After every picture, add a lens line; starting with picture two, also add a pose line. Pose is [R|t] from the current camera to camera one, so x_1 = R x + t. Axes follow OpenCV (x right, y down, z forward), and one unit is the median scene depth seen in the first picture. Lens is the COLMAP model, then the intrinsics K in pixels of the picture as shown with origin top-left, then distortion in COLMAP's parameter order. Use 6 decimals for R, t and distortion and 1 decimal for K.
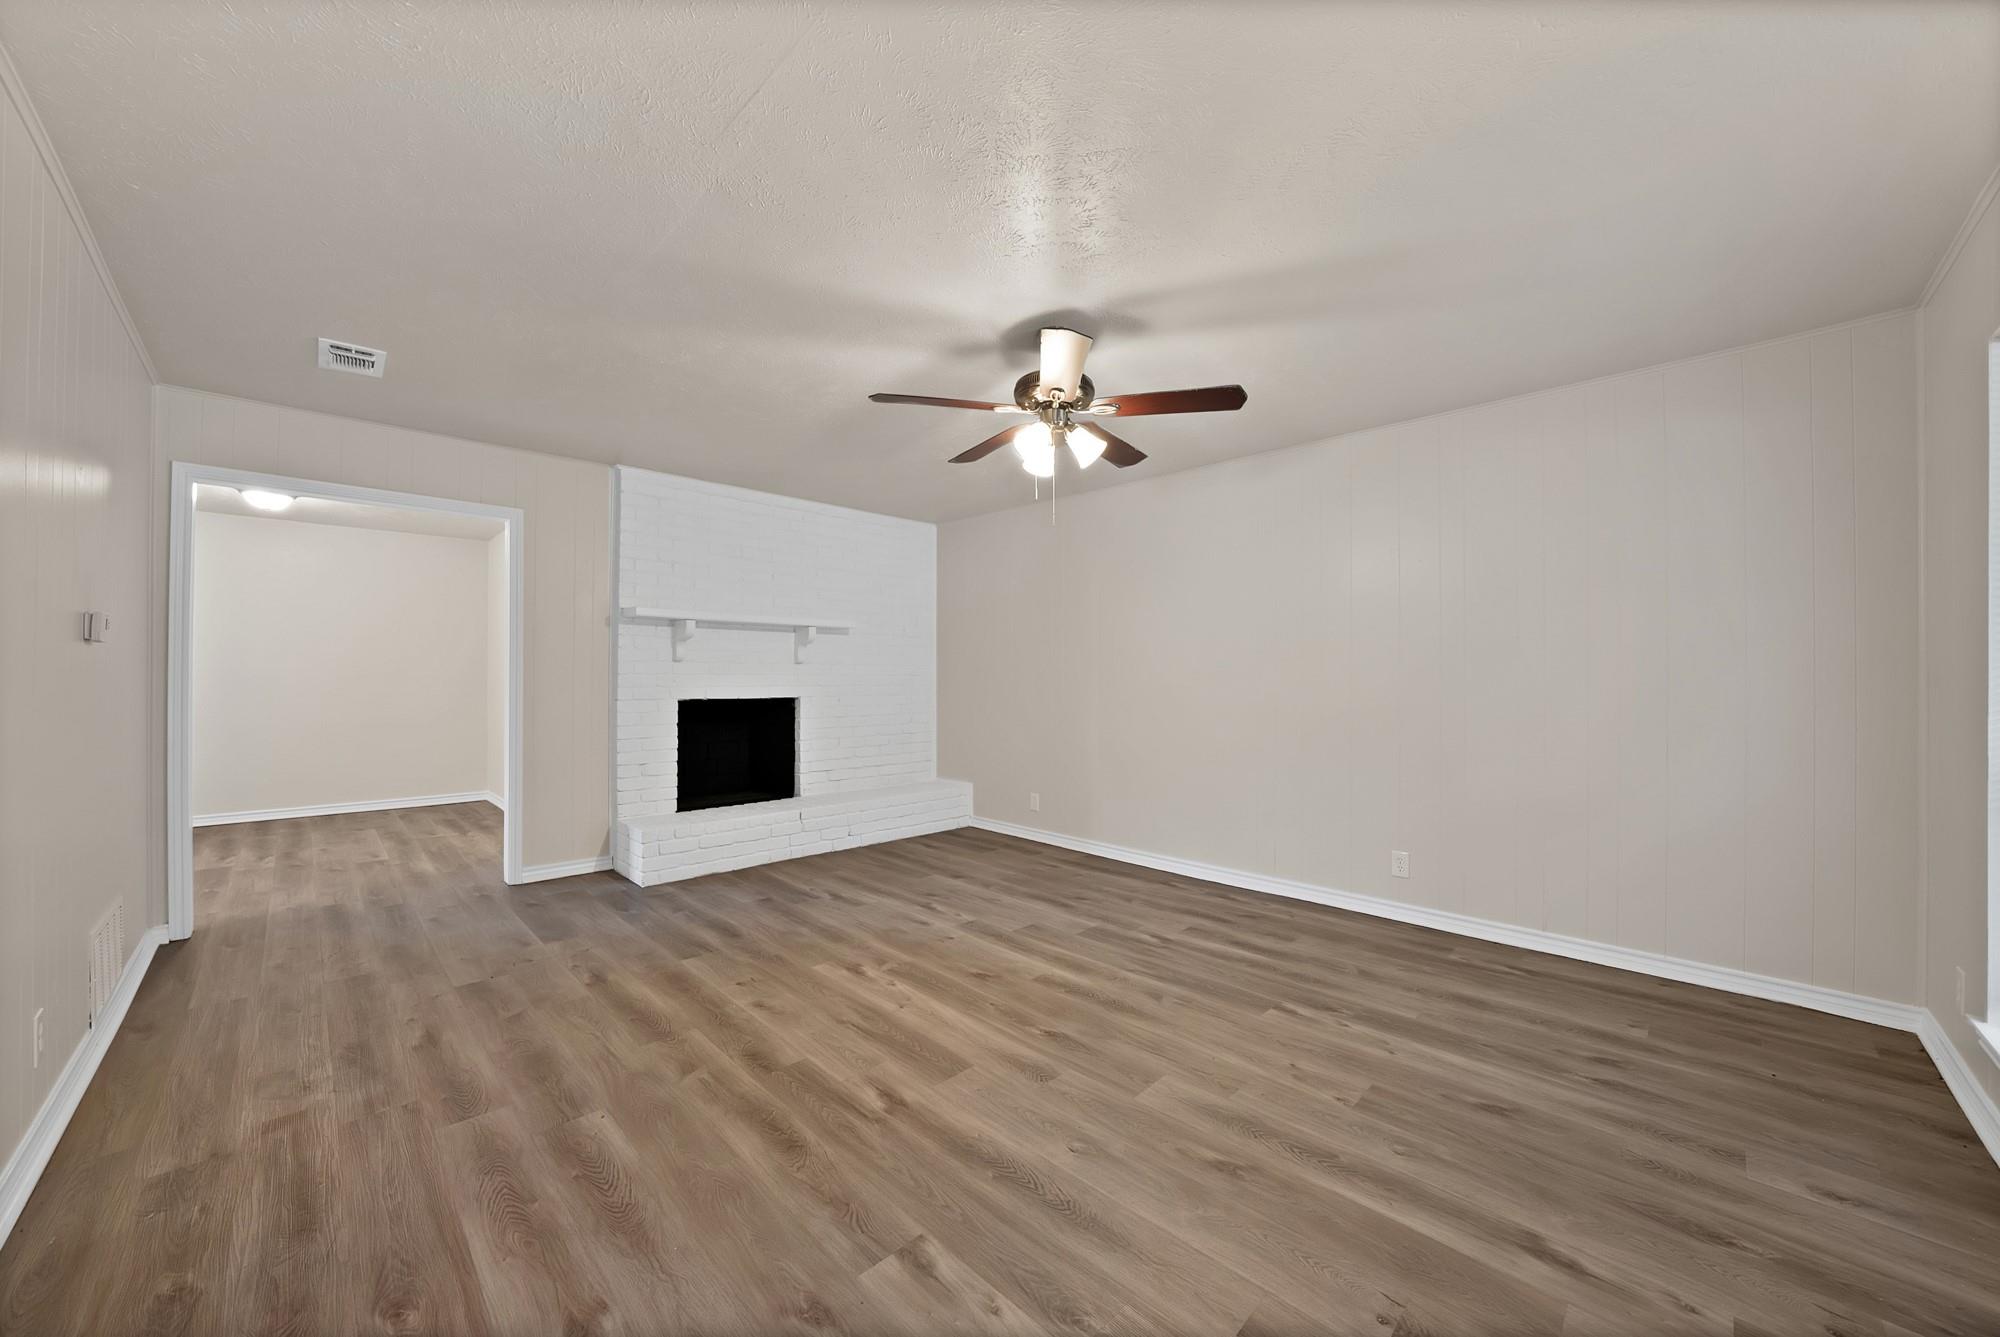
lens RADIAL K [[717.1, 0, 1000.0], [0, 717.1, 668.5], [0, 0, 1]] dist [-0.015300, 0.000154]
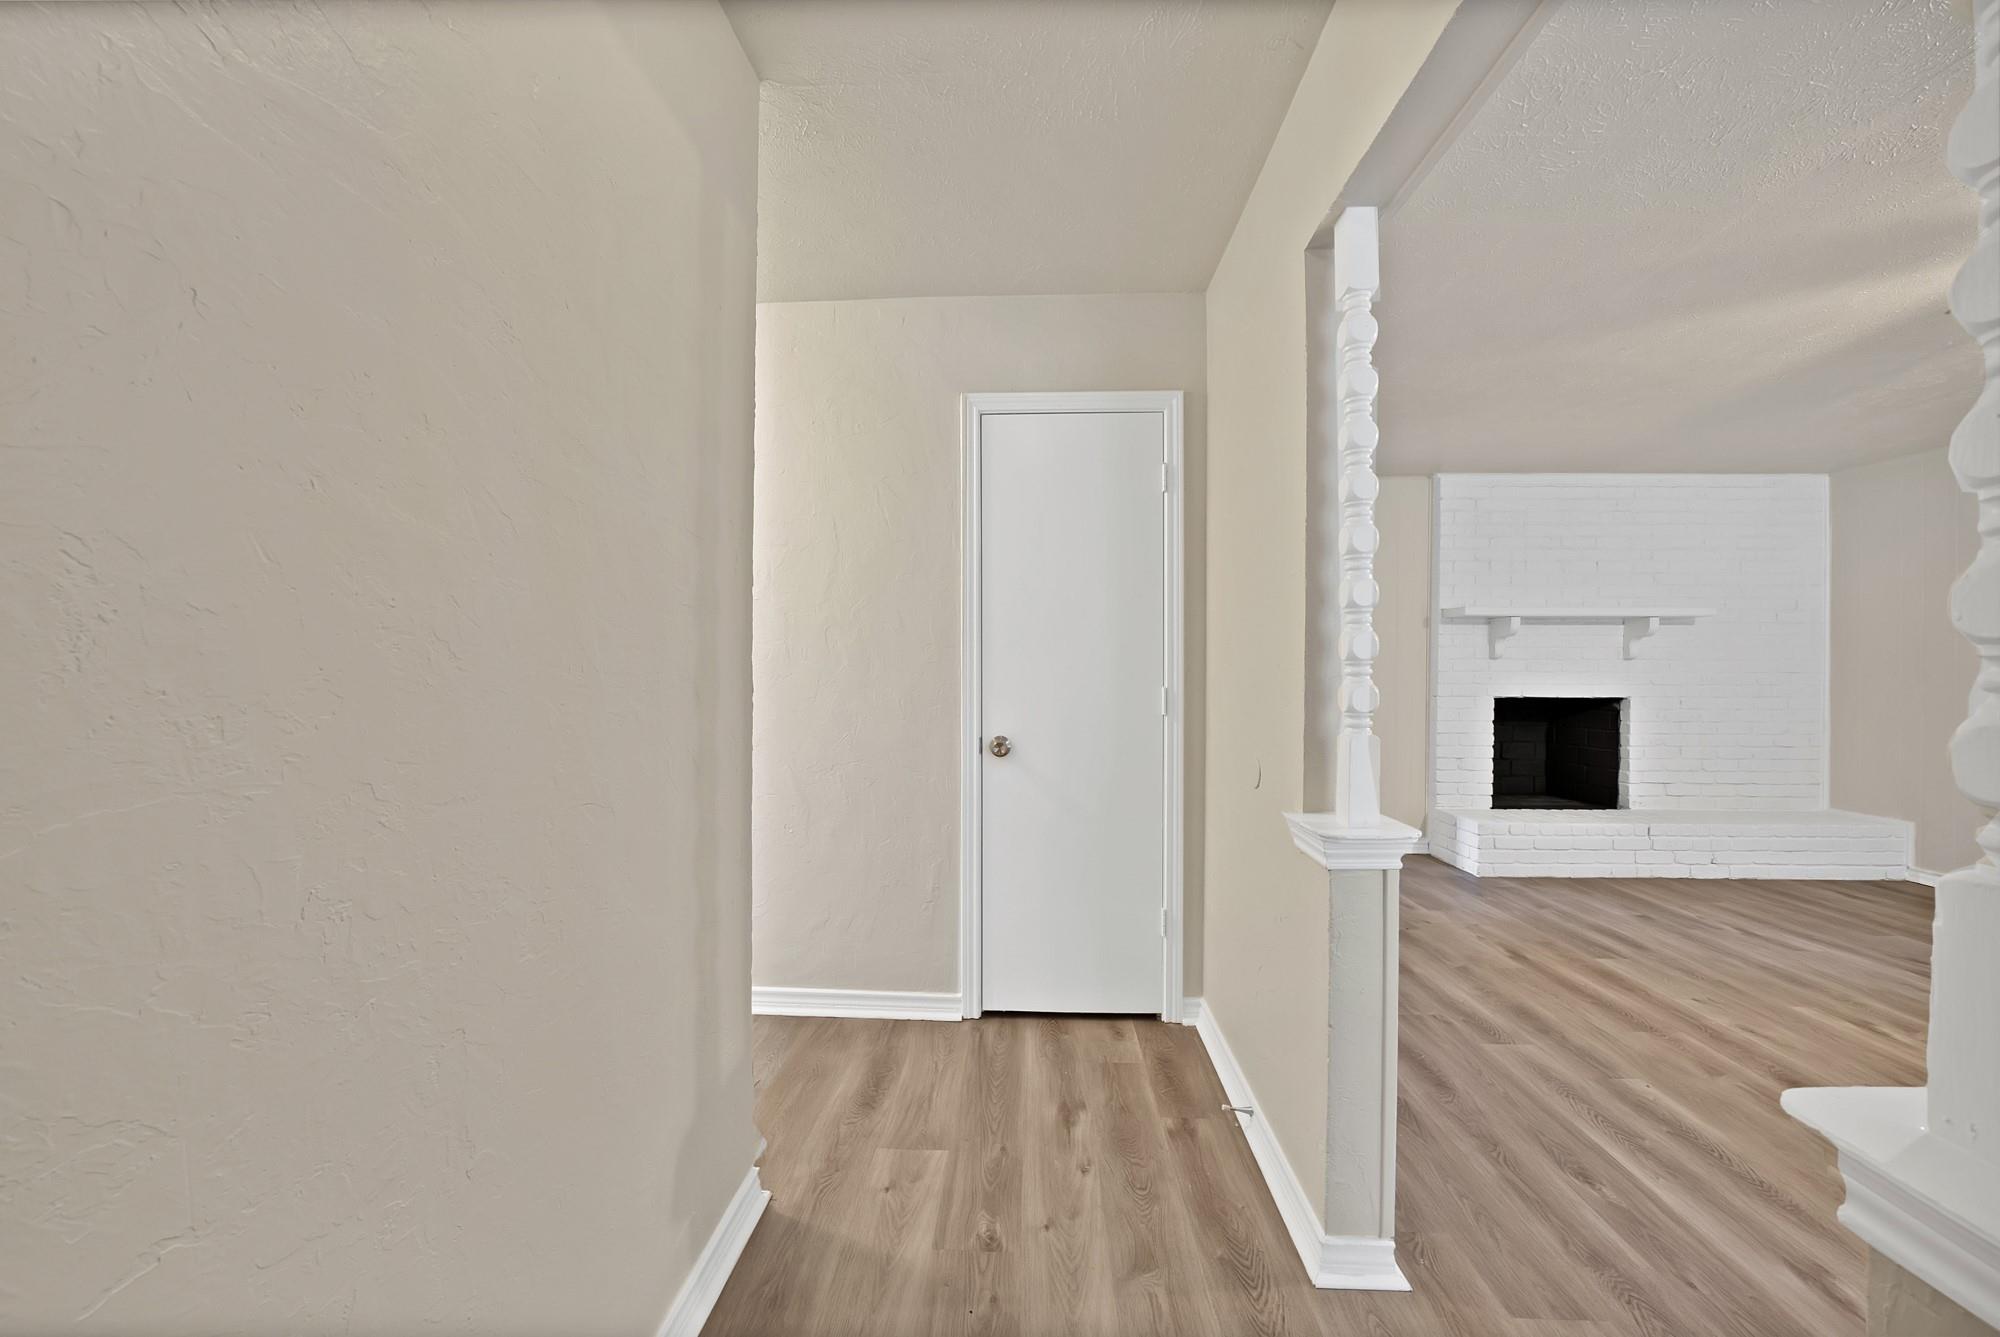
lens RADIAL K [[717.1, 0, 1000.0], [0, 717.1, 668.5], [0, 0, 1]] dist [-0.015300, 0.000154]
pose [[0.690091, -0.002670, -0.723718, -0.219639], [0.006040, 0.999980, 0.002070, -0.002673], [0.723698, -0.005799, 0.690093, -0.205801]]
